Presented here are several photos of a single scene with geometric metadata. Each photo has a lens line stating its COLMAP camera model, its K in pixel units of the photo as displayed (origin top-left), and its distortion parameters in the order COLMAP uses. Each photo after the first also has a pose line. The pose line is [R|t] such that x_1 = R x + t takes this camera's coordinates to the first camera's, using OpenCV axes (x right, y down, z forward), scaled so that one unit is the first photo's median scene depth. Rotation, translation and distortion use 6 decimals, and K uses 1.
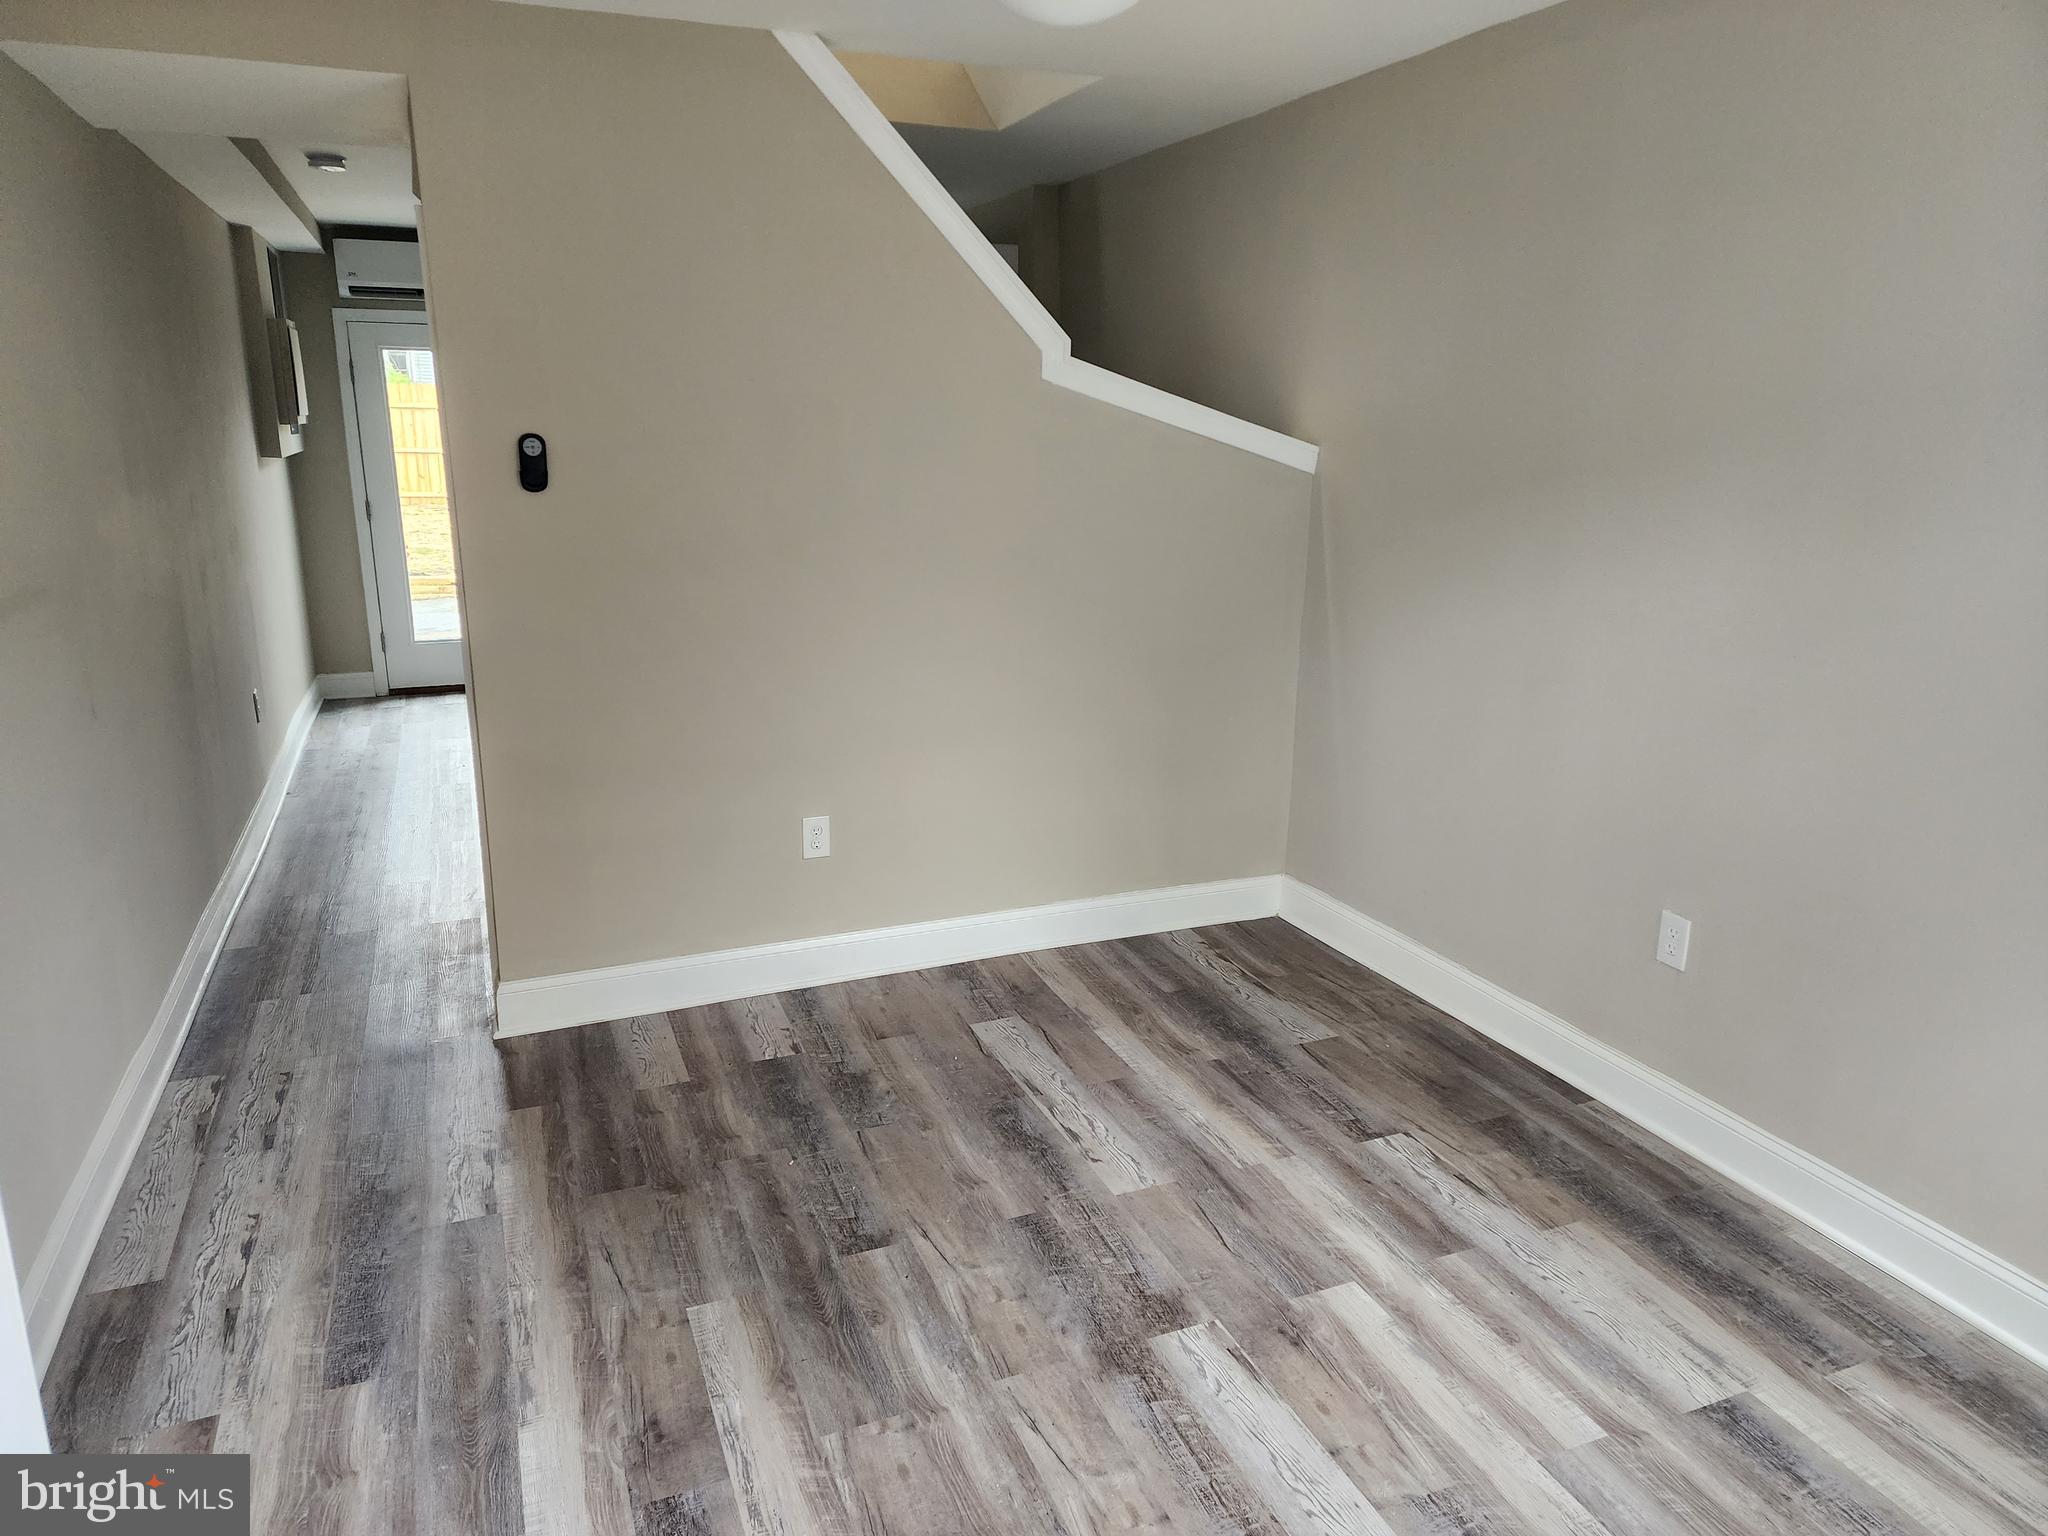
lens RADIAL K [[1387.1, 0, 1024.0], [0, 1387.1, 768.0], [0, 0, 1]] dist [0.152100, -0.003808]
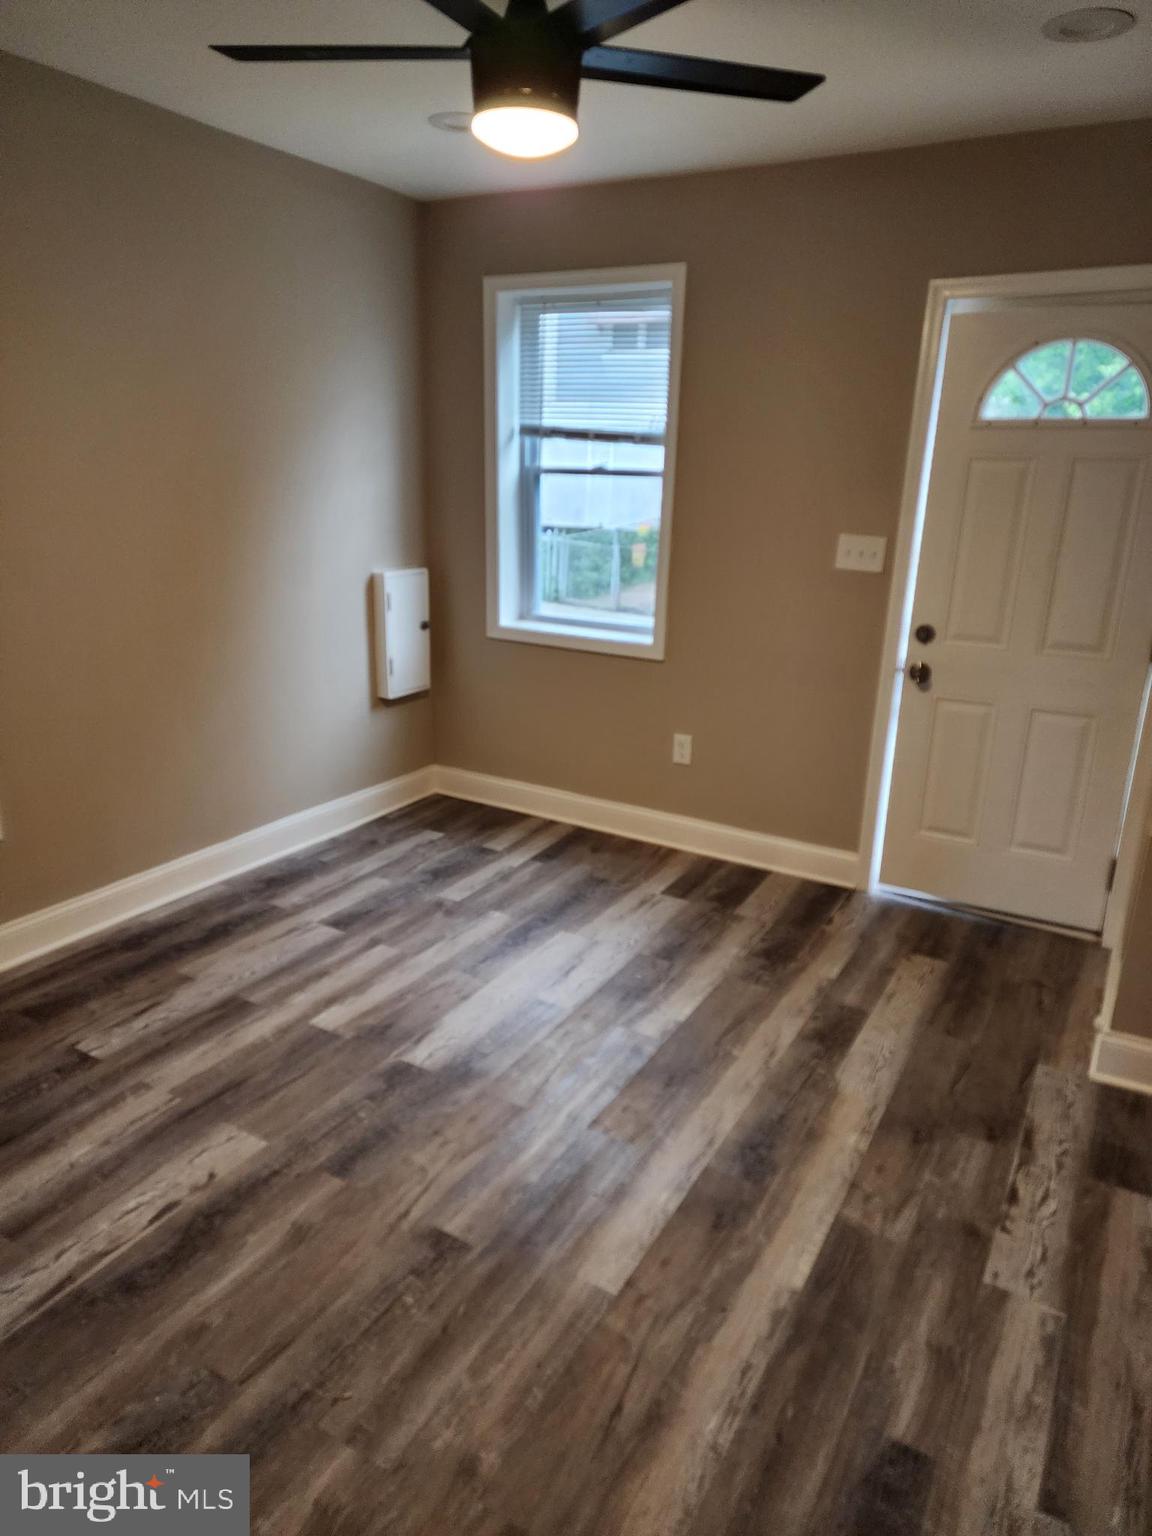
lens RADIAL K [[1040.3, 0, 573.1], [0, 1040.3, 762.4], [0, 0, 1]] dist [0.152100, -0.003808]
pose [[-0.608710, -0.233140, 0.758365, -0.715682], [0.179234, 0.890732, 0.417697, -0.291425], [-0.772882, 0.390181, -0.500411, 1.261597]]
